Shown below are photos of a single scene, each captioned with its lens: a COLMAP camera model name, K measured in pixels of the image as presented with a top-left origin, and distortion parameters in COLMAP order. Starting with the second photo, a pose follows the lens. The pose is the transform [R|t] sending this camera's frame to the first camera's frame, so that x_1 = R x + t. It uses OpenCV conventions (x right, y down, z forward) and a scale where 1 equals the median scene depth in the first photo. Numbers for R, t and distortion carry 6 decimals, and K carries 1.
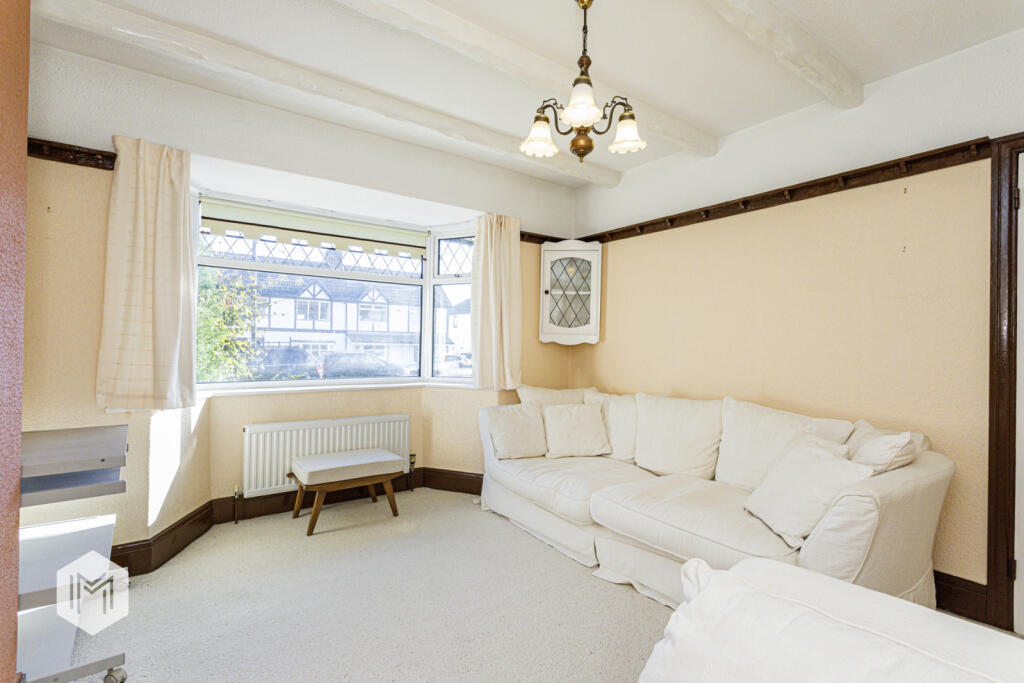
lens RADIAL K [[489.4, 0, 511.1], [0, 489.4, 343.5], [0, 0, 1]] dist [0.003531, 0.001863]
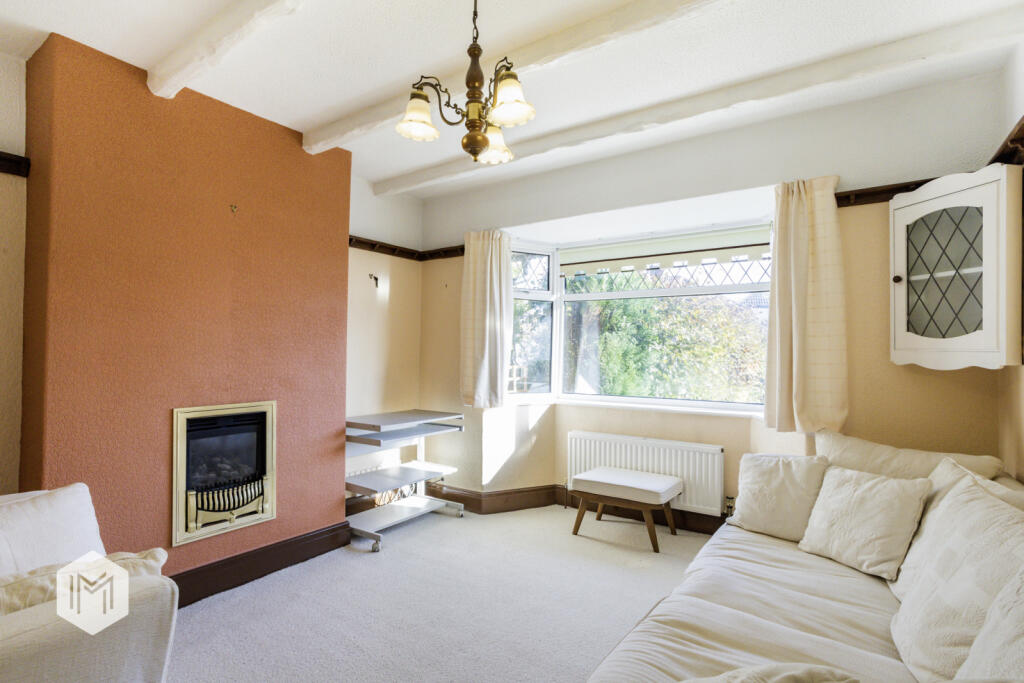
lens RADIAL K [[489.4, 0, 509.7], [0, 489.4, 342.6], [0, 0, 1]] dist [0.003531, 0.001863]
pose [[0.358194, -0.028015, -0.933227, 0.469849], [0.001343, 0.999564, -0.029491, -0.011815], [0.933646, 0.009310, 0.358076, 0.361494]]
